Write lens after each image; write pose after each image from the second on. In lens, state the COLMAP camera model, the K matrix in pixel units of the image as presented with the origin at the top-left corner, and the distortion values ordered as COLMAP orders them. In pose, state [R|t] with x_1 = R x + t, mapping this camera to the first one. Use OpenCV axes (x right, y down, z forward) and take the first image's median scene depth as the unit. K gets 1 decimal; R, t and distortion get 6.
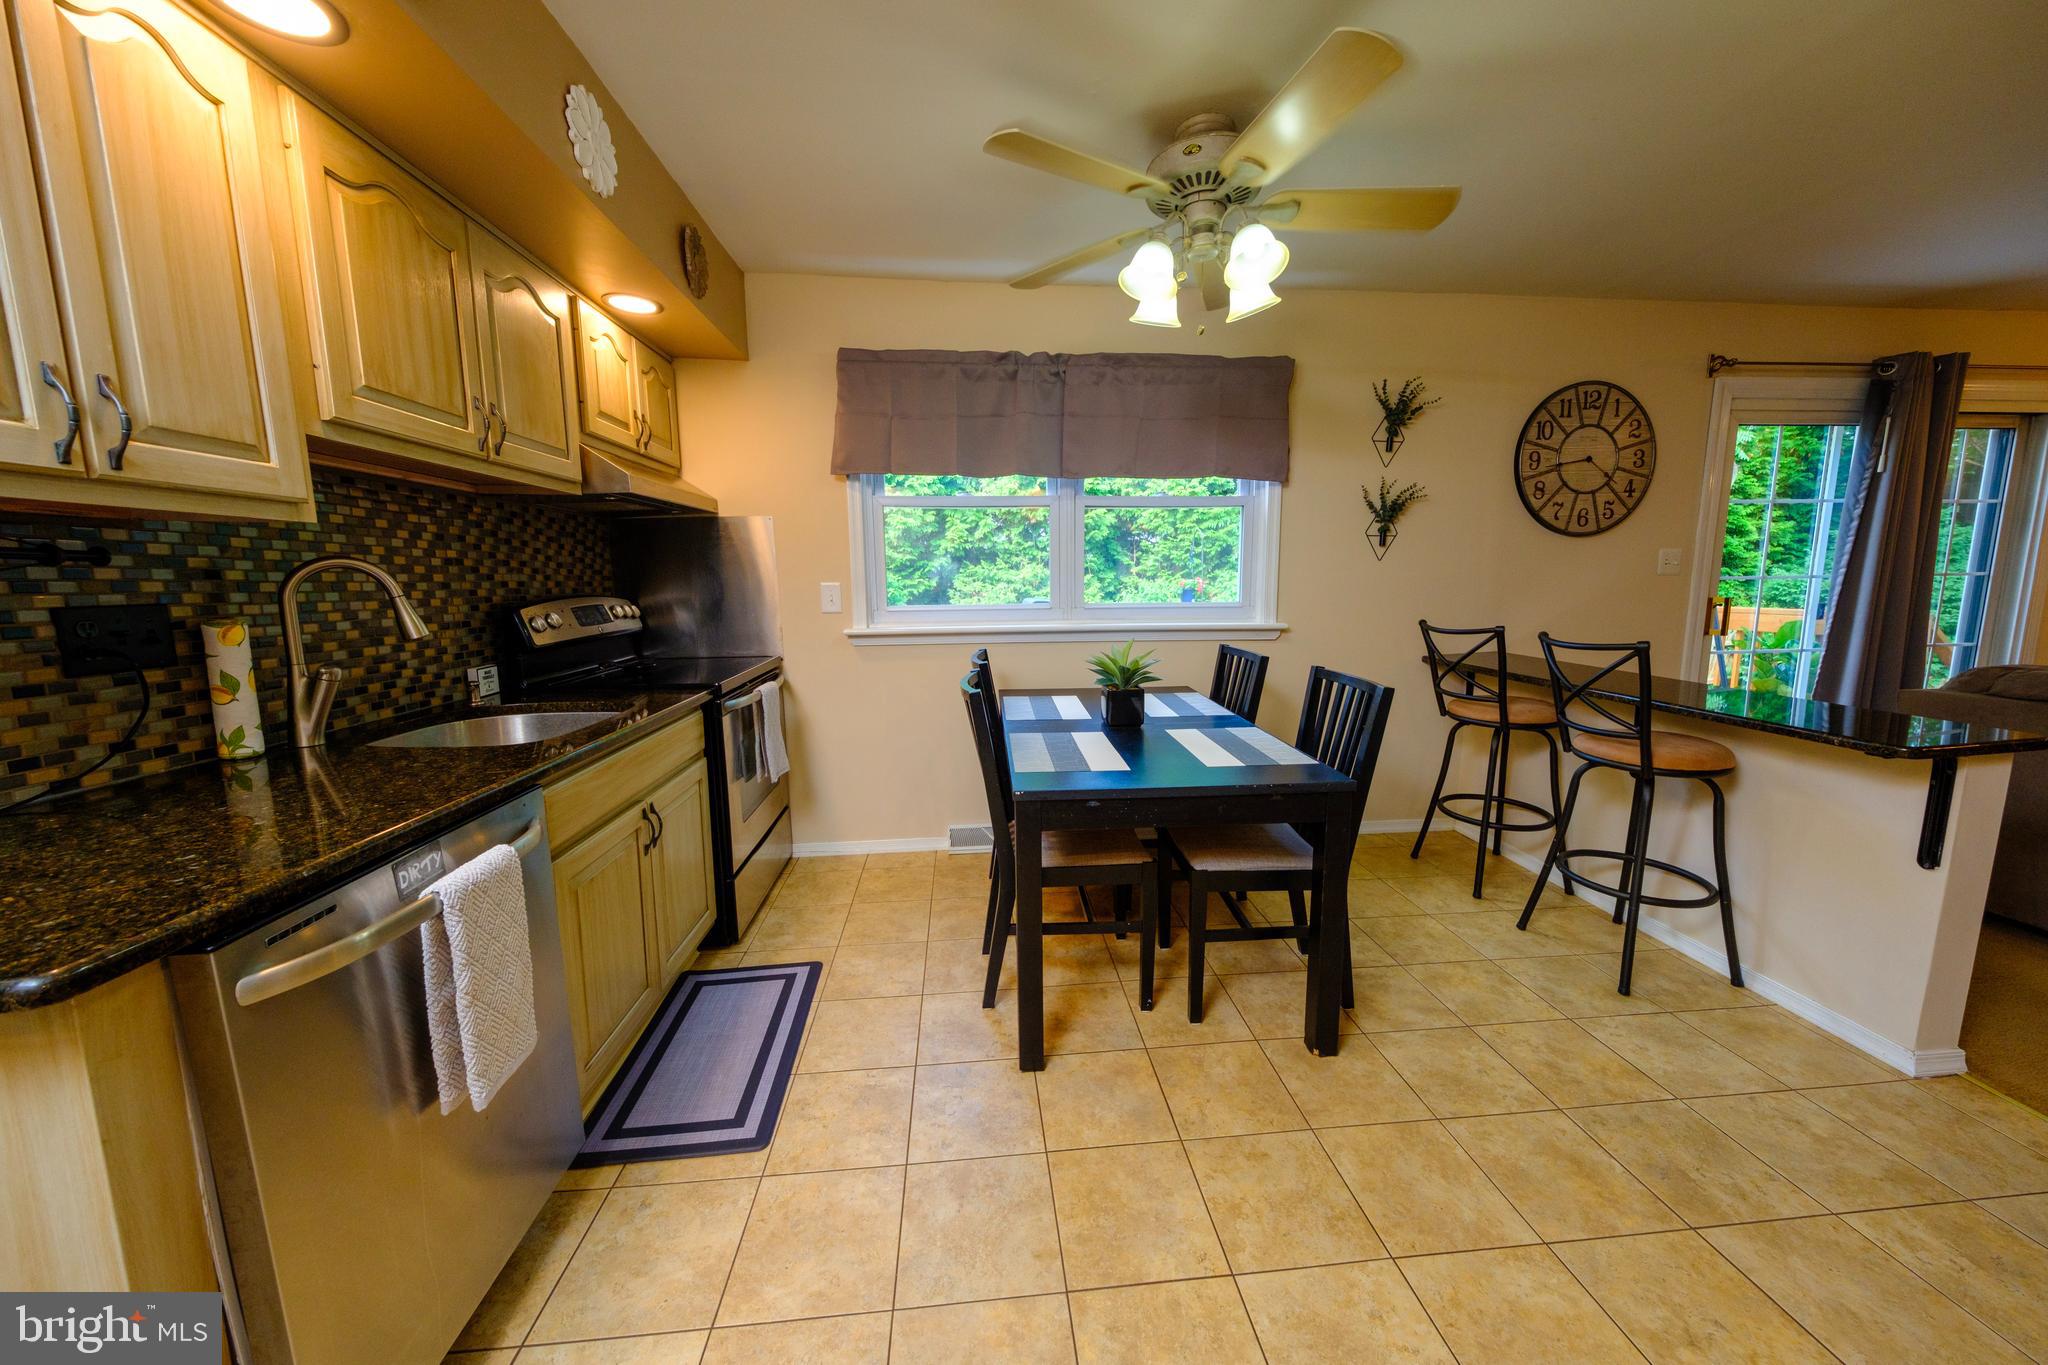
lens RADIAL K [[738.1, 0, 1024.0], [0, 738.1, 682.5], [0, 0, 1]] dist [0.001280, -0.002824]
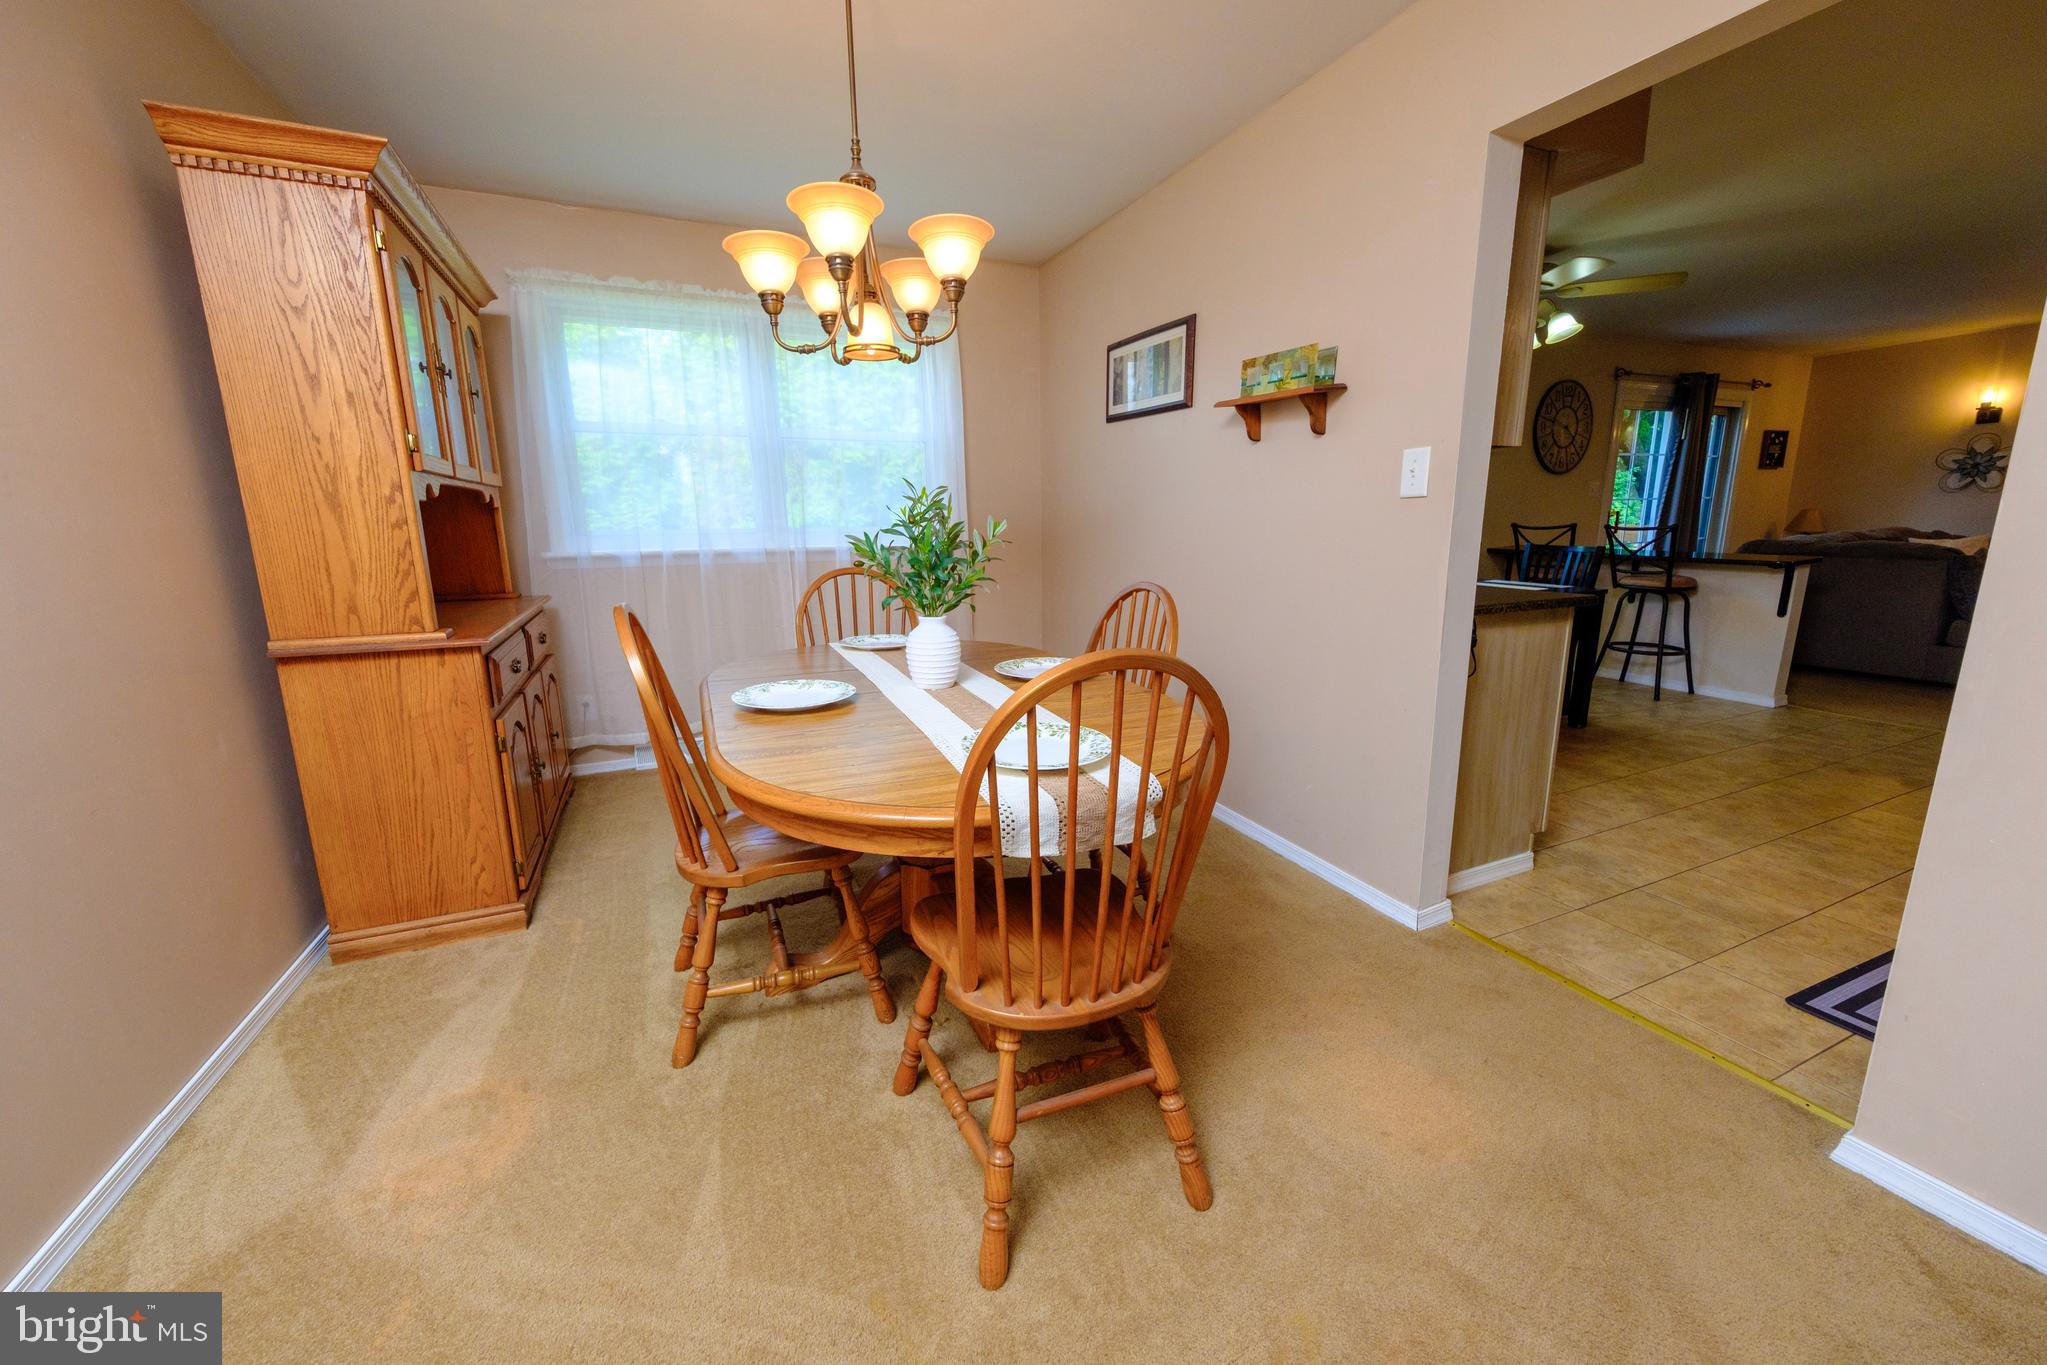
lens RADIAL K [[804.5, 0, 1023.5], [0, 804.5, 682.5], [0, 0, 1]] dist [-0.000491, -0.000147]
pose [[0.942958, -0.074276, 0.324521, -1.045496], [0.055663, 0.996247, 0.066279, 0.086350], [-0.328226, -0.044435, 0.943553, -0.349846]]
